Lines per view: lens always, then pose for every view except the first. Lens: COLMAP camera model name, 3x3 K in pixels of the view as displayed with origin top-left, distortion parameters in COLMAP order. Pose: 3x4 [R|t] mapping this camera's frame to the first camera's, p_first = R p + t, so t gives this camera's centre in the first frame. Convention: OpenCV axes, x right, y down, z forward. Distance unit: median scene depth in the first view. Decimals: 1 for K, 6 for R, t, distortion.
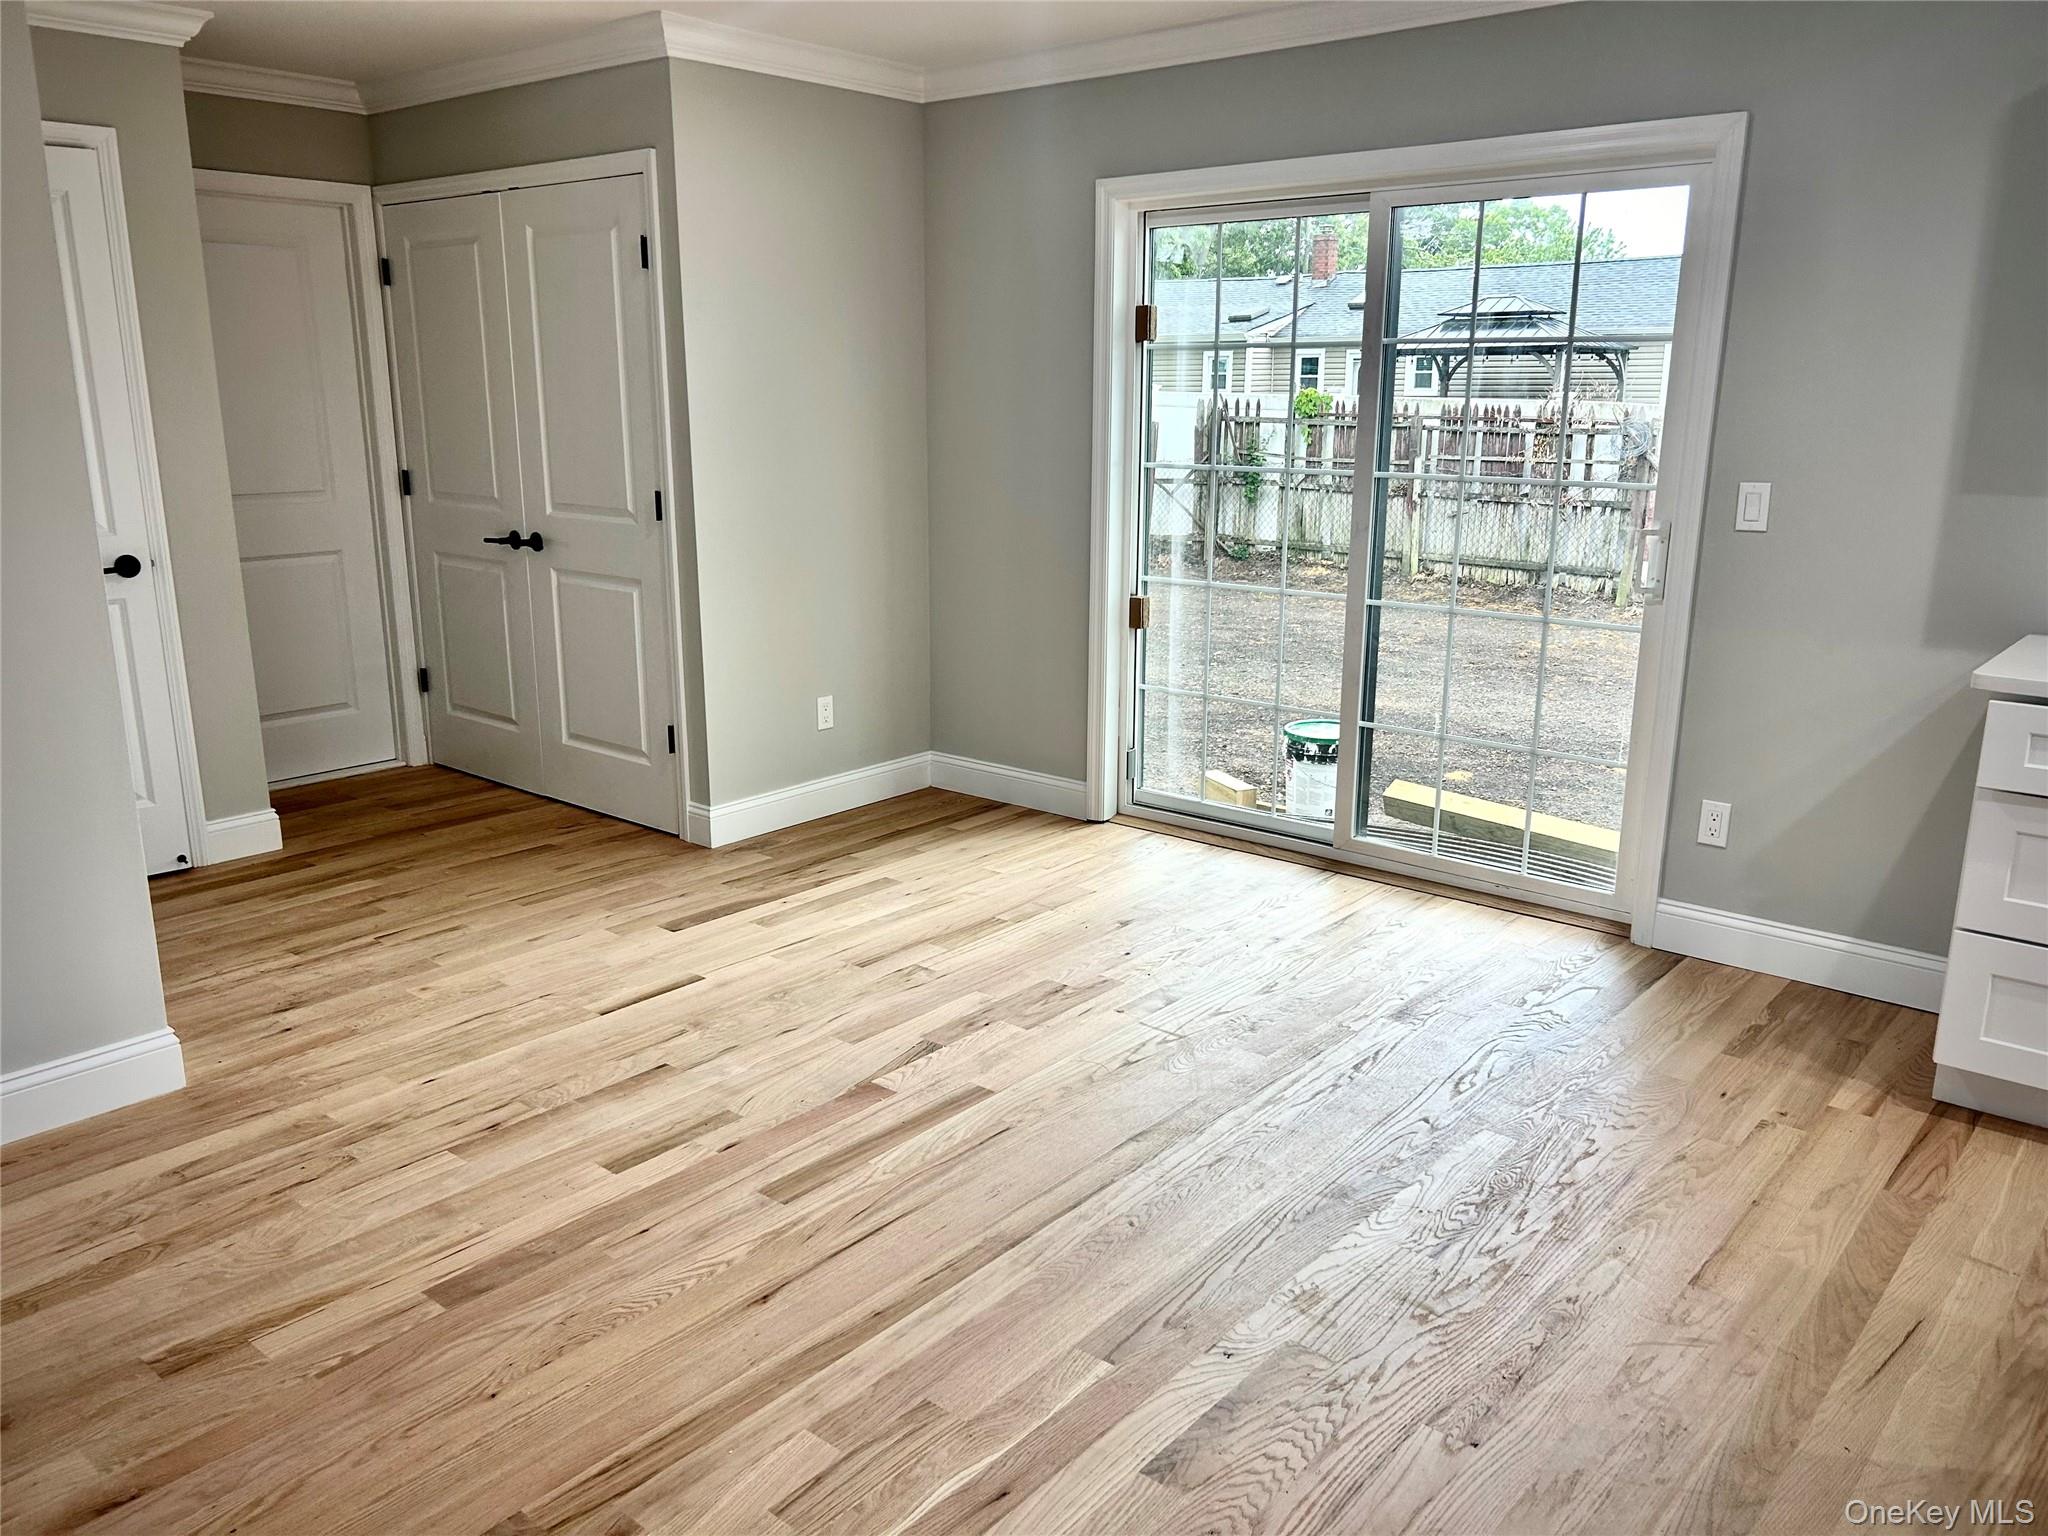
lens RADIAL K [[1536.9, 0, 1024.0], [0, 1536.9, 768.0], [0, 0, 1]] dist [0.089521, -0.099634]
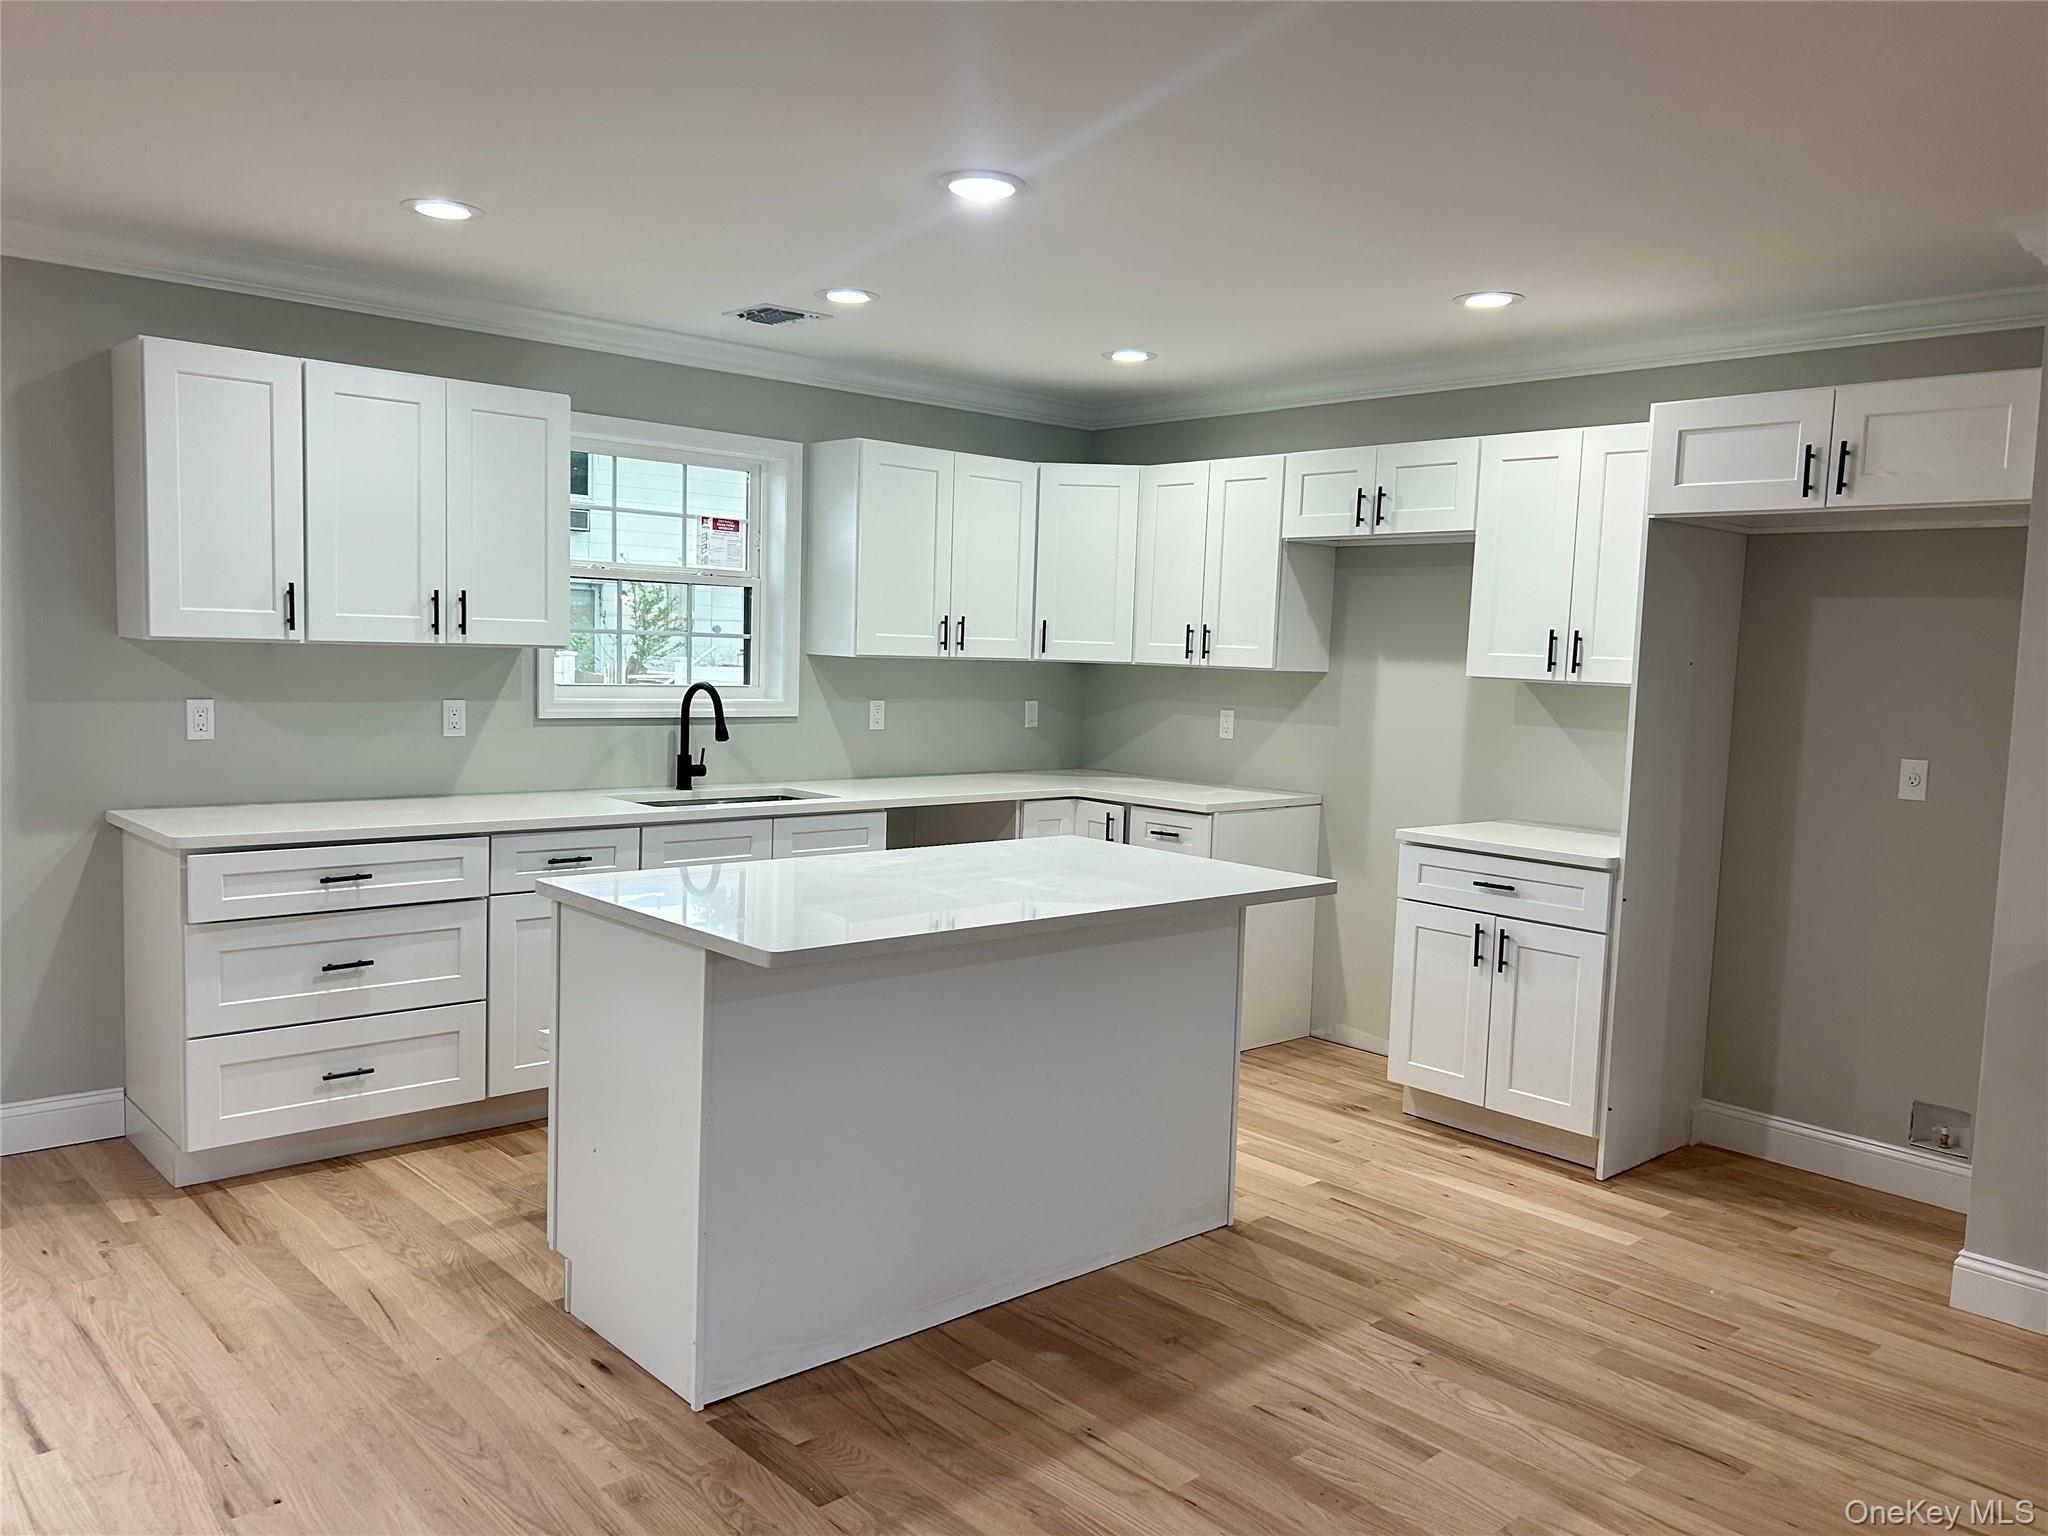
lens RADIAL K [[1536.9, 0, 1024.0], [0, 1536.9, 768.0], [0, 0, 1]] dist [0.089521, -0.099634]
pose [[0.128918, -0.082429, 0.988223, -0.549934], [0.208898, 0.976435, 0.054195, -0.039030], [-0.969403, 0.199451, 0.143099, 0.127436]]
